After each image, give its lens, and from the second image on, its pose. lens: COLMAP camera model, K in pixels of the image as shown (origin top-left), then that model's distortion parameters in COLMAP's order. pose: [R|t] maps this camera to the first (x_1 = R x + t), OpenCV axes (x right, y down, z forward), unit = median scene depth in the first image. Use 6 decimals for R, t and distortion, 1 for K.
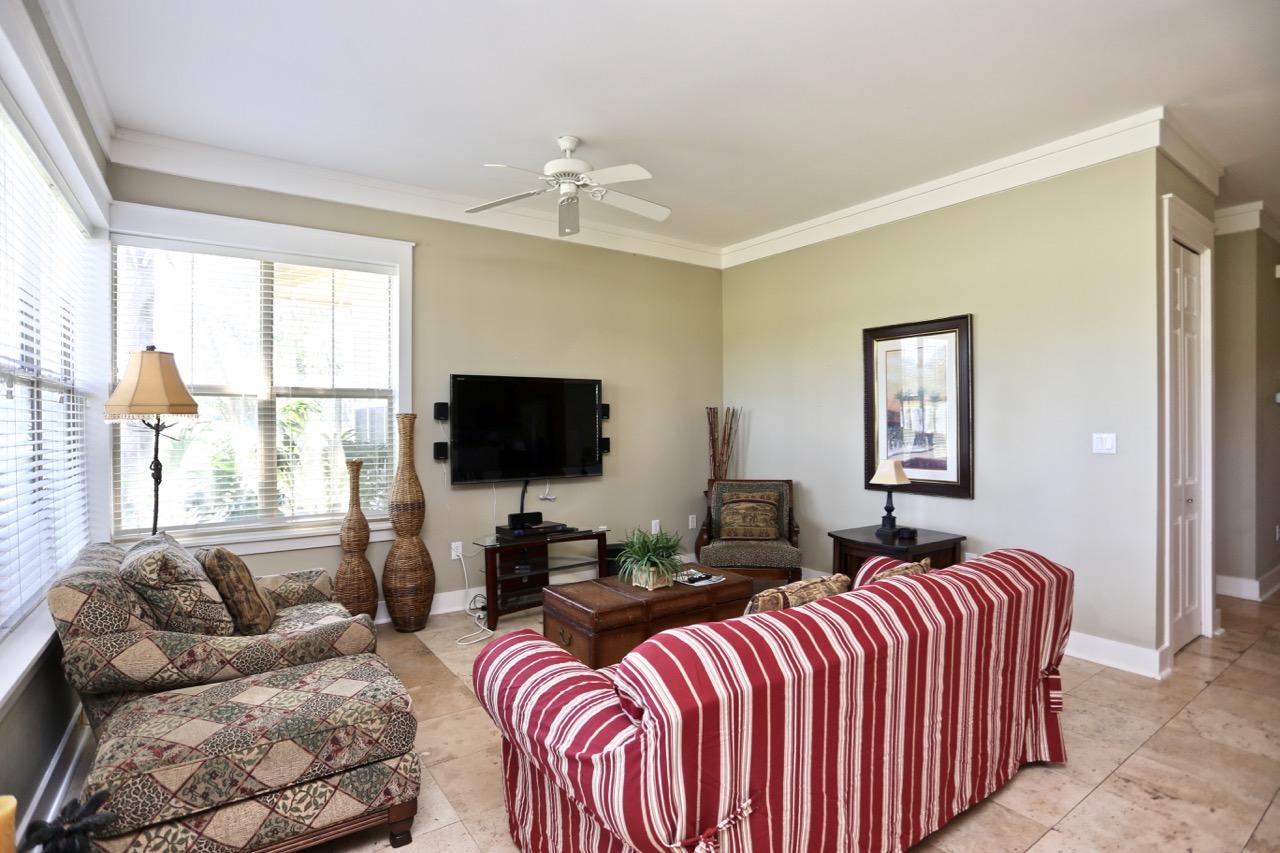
lens RADIAL K [[596.7, 0, 599.5], [0, 596.7, 426.1], [0, 0, 1]] dist [-0.057329, 0.000116]
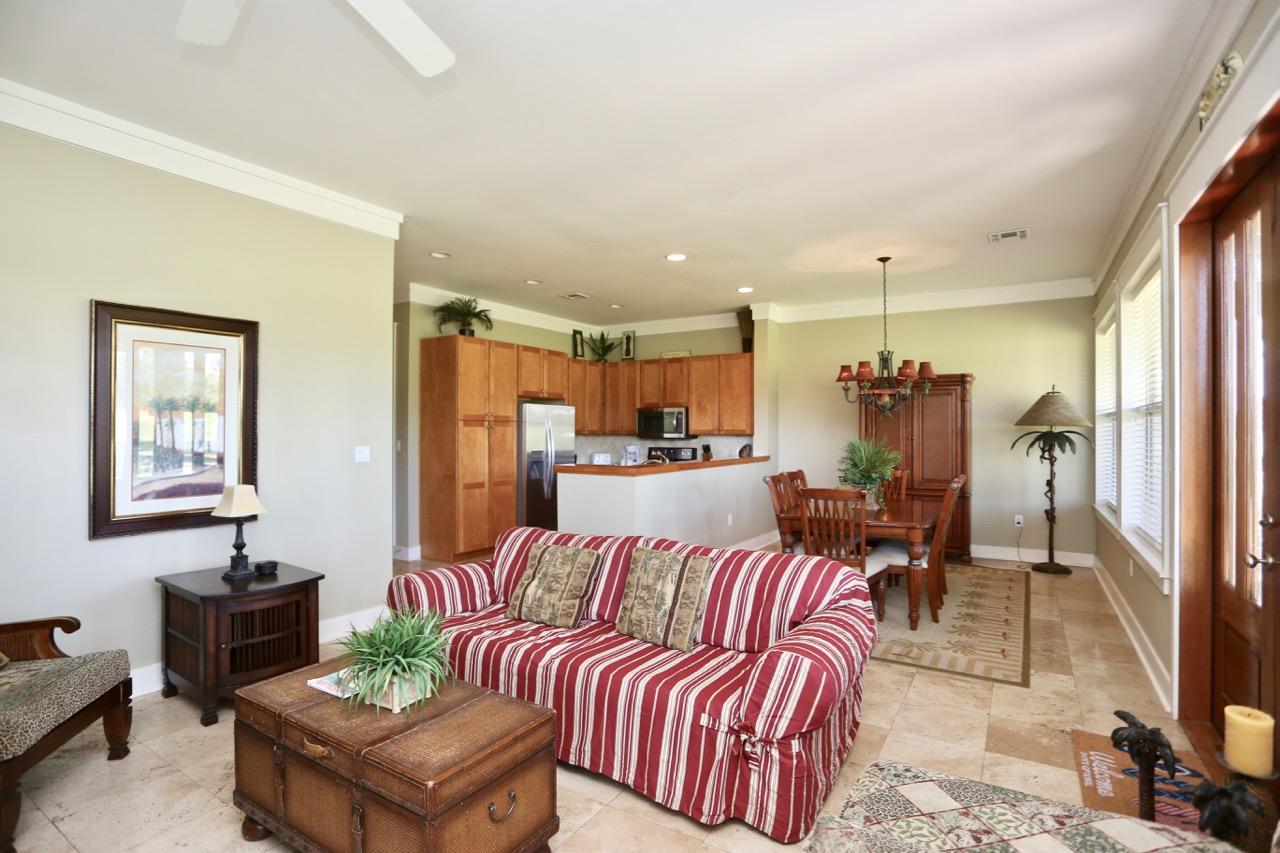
lens RADIAL K [[626.9, 0, 640.0], [0, 626.9, 426.5], [0, 0, 1]] dist [-0.066482, 0.025238]
pose [[-0.436097, 0.007188, 0.899871, -0.501344], [0.001671, 0.999973, -0.007178, -0.016700], [-0.899898, -0.001627, -0.436097, 0.853507]]
